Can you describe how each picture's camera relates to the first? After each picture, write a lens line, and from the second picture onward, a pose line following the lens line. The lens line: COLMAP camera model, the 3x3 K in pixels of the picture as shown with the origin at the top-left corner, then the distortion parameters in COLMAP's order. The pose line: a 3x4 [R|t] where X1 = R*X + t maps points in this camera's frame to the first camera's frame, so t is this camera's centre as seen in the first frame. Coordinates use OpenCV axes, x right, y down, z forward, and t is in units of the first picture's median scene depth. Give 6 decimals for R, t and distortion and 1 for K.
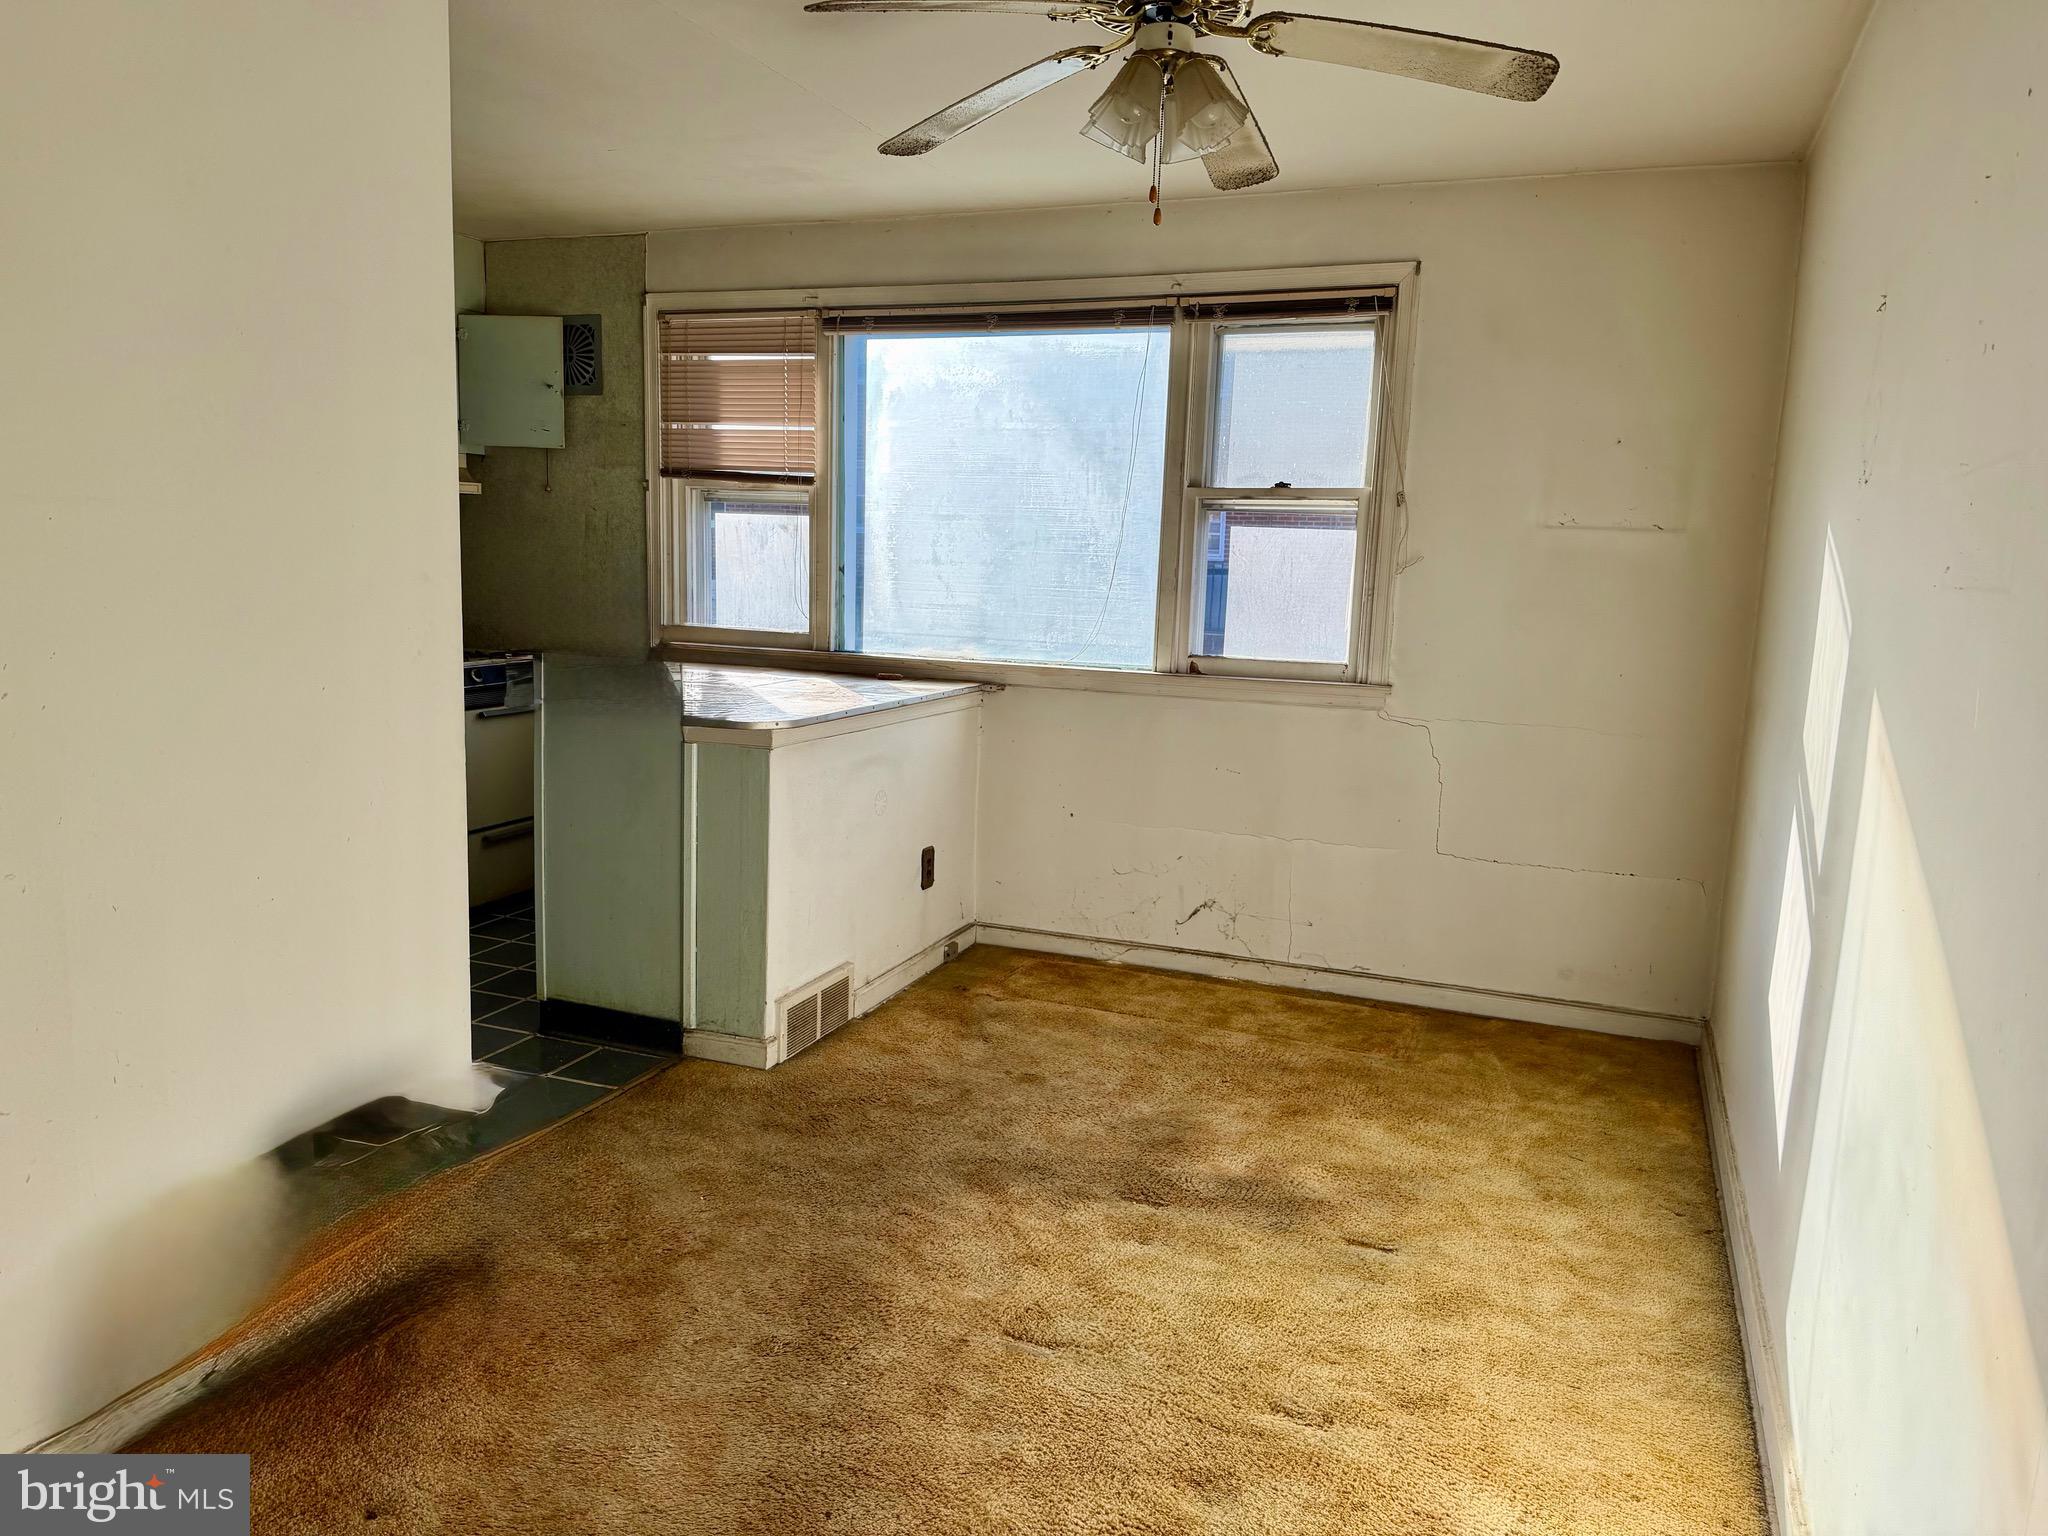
lens RADIAL K [[1412.8, 0, 1003.2], [0, 1412.8, 762.3], [0, 0, 1]] dist [0.036467, -0.045370]
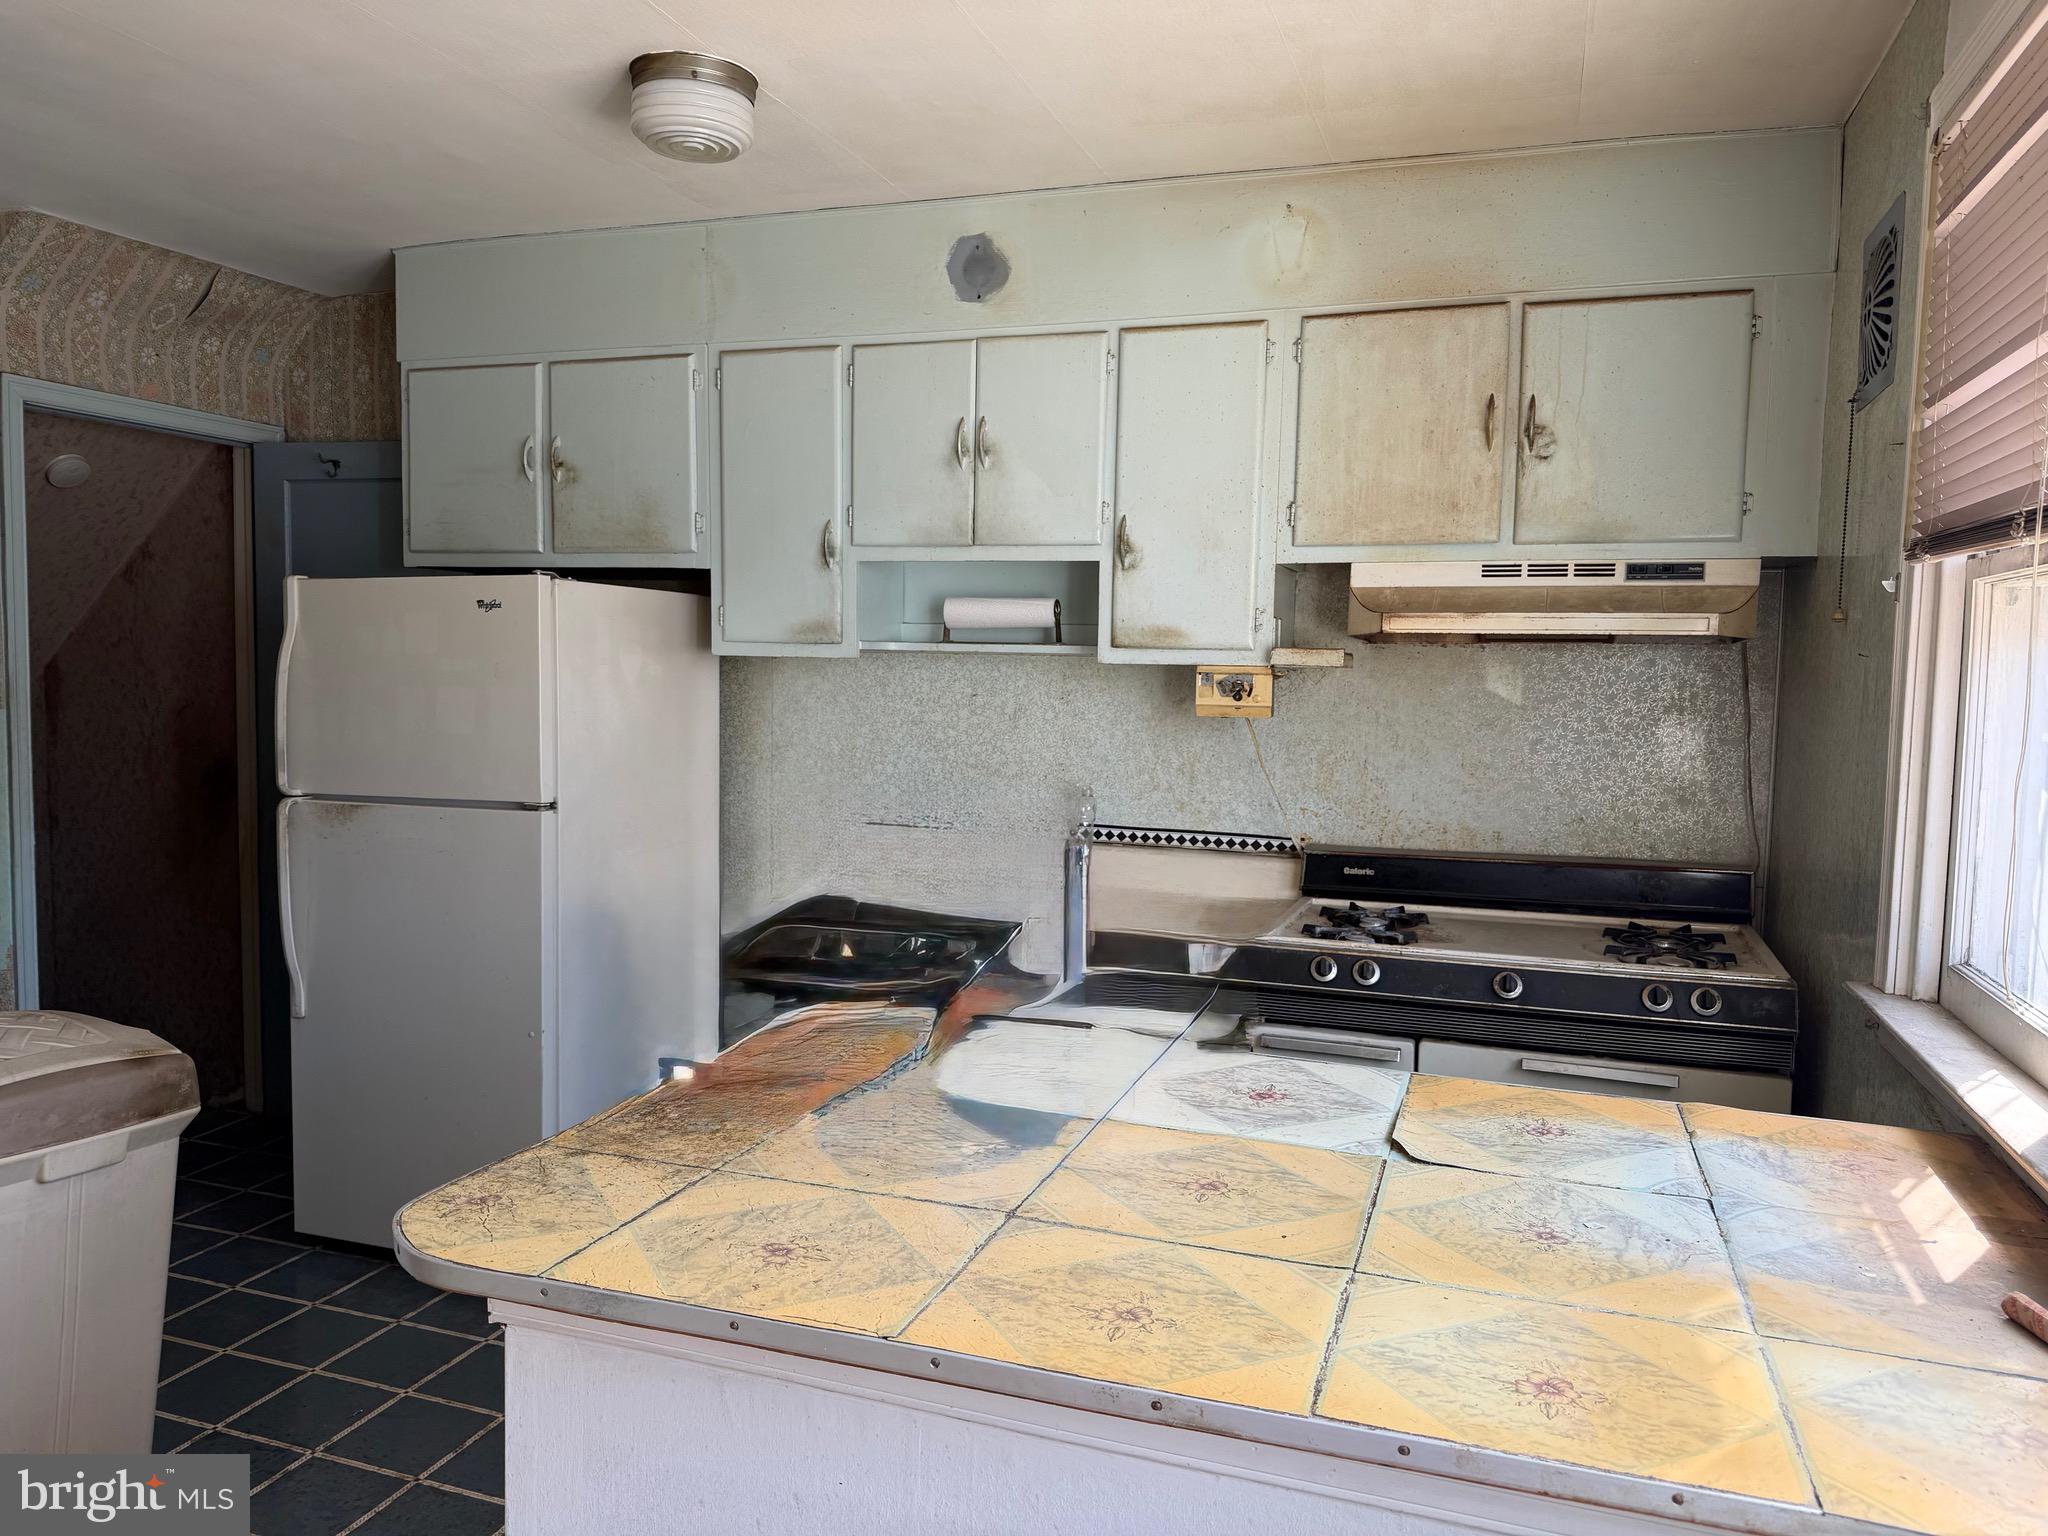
lens RADIAL K [[1412.8, 0, 1027.5], [0, 1412.8, 778.0], [0, 0, 1]] dist [0.036467, -0.045370]
pose [[0.072165, 0.043042, -0.996464, 0.143056], [-0.168044, 0.985311, 0.030390, -0.141288], [0.983134, 0.165257, 0.078338, 0.913657]]
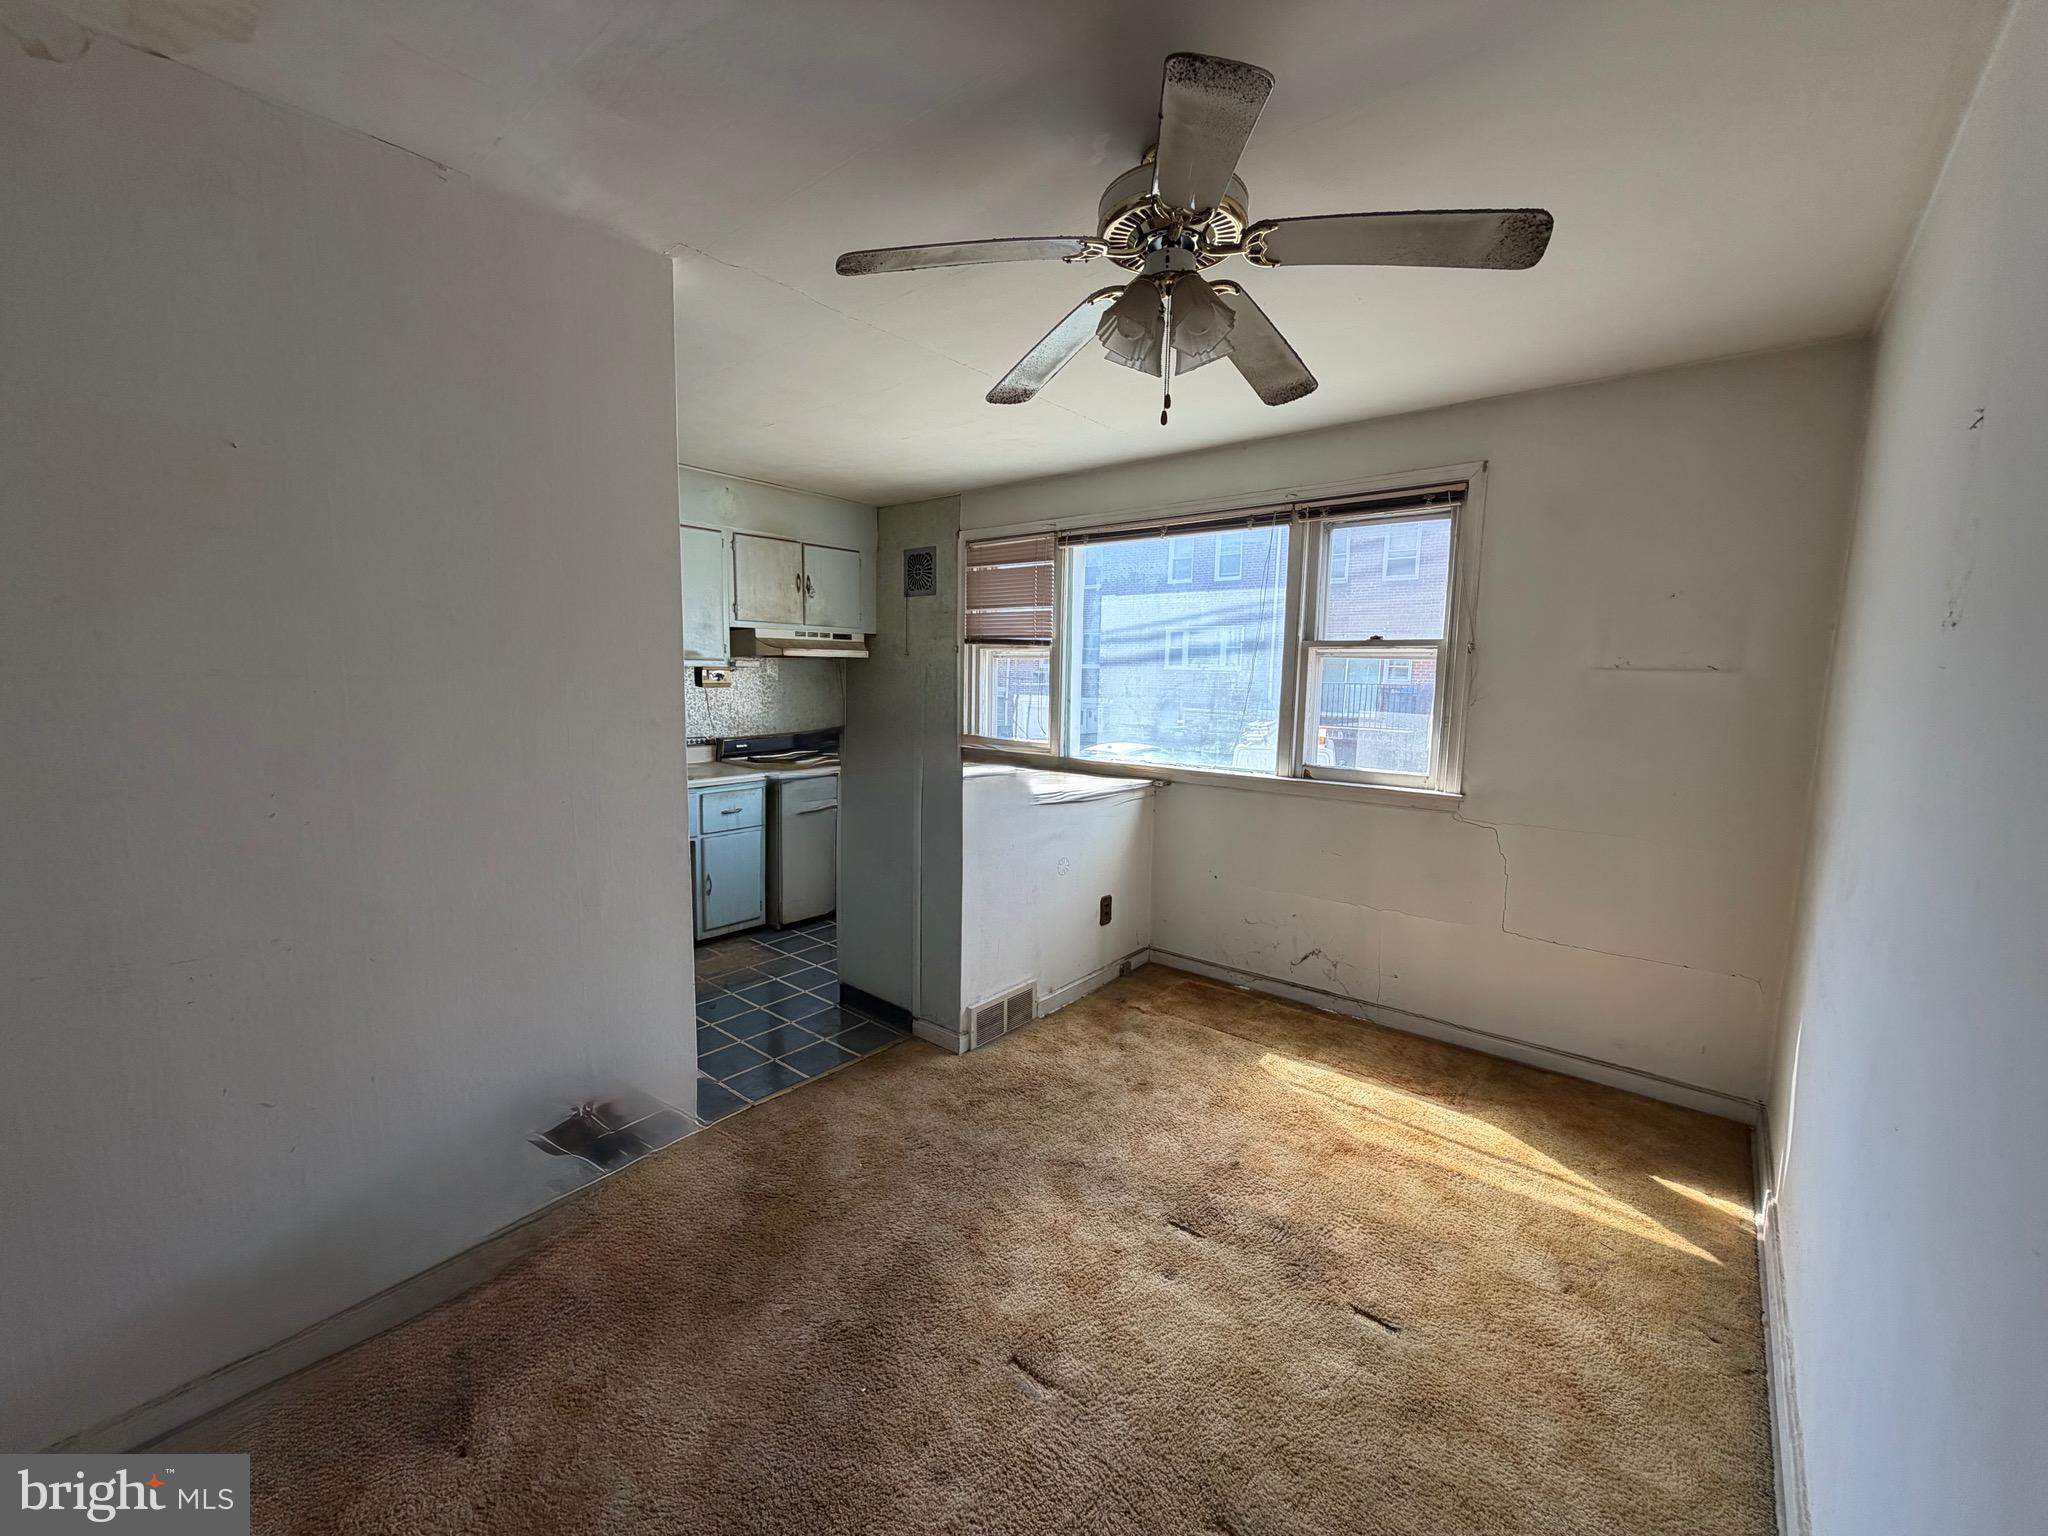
lens RADIAL K [[812.2, 0, 1018.3], [0, 812.2, 771.6], [0, 0, 1]] dist [-0.010371, 0.003068]
pose [[0.953029, 0.021707, -0.302101, 0.112857], [-0.032817, 0.998957, -0.031747, -0.038619], [0.301097, 0.040169, 0.952747, 0.192472]]
